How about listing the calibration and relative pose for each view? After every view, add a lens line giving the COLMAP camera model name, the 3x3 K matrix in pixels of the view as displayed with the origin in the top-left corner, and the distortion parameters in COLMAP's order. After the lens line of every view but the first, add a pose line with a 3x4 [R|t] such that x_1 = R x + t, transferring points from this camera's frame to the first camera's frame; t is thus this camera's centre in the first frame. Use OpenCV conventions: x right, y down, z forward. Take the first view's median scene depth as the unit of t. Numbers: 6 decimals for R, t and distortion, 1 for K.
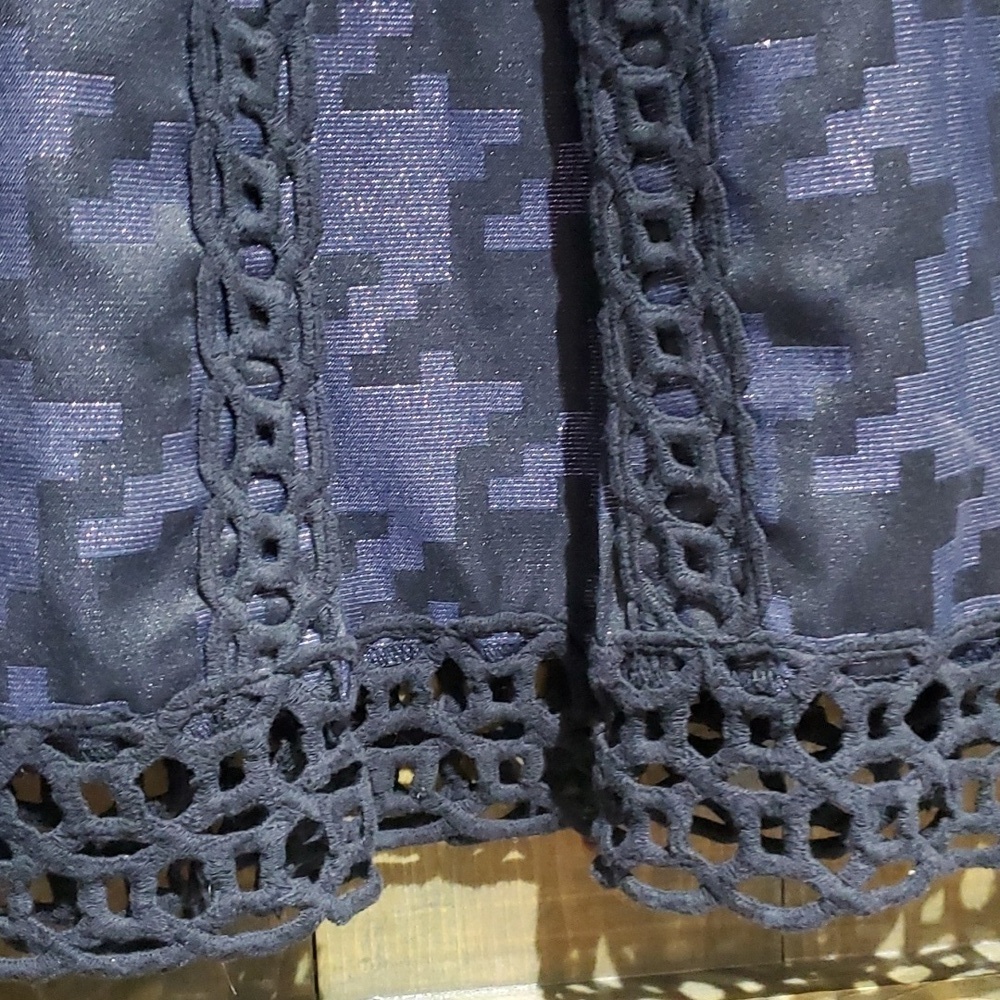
lens RADIAL K [[1639.5, 0, 467.2], [0, 1639.5, 505.5], [0, 0, 1]] dist [0.318458, -1.342463]
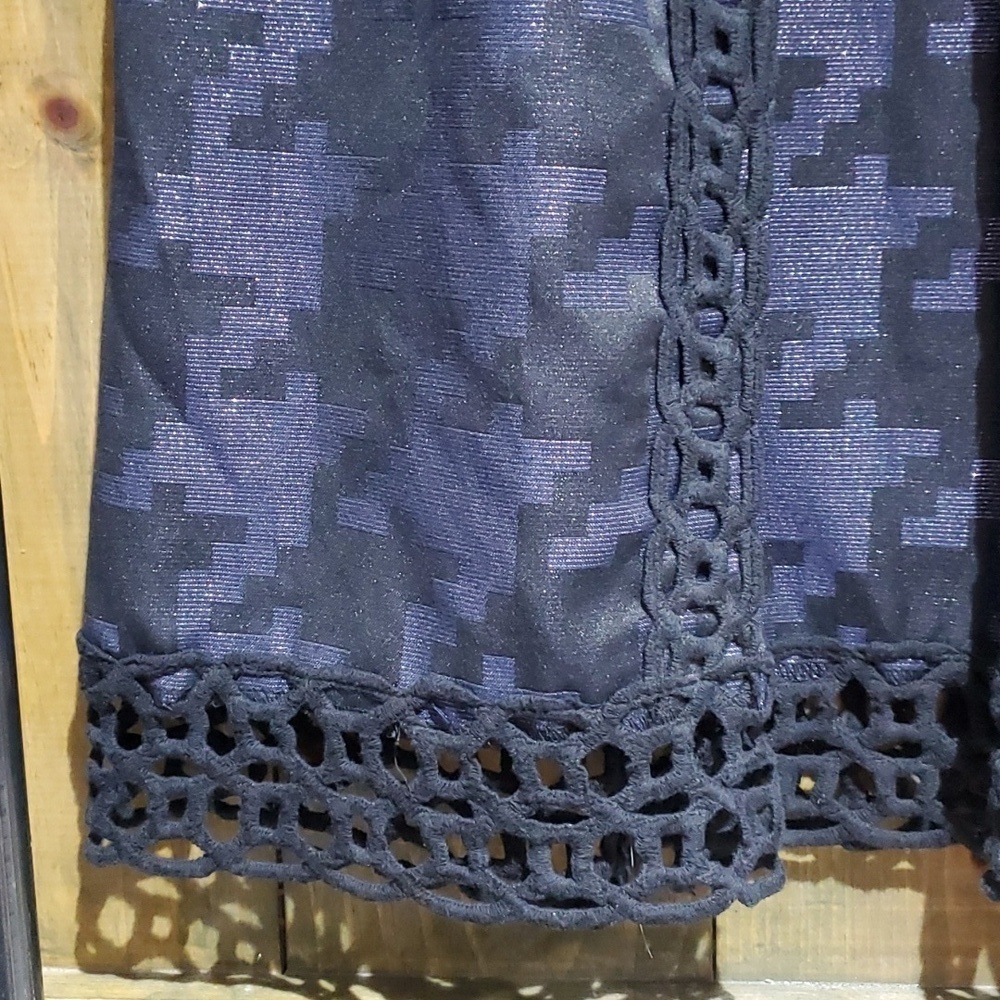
lens RADIAL K [[1639.5, 0, 467.2], [0, 1639.5, 505.5], [0, 0, 1]] dist [0.318458, -1.342463]
pose [[0.976407, 0.050908, -0.209852, -0.041208], [-0.051856, 0.998654, 0.000987, -0.011208], [0.209620, 0.009918, 0.977733, -0.153867]]
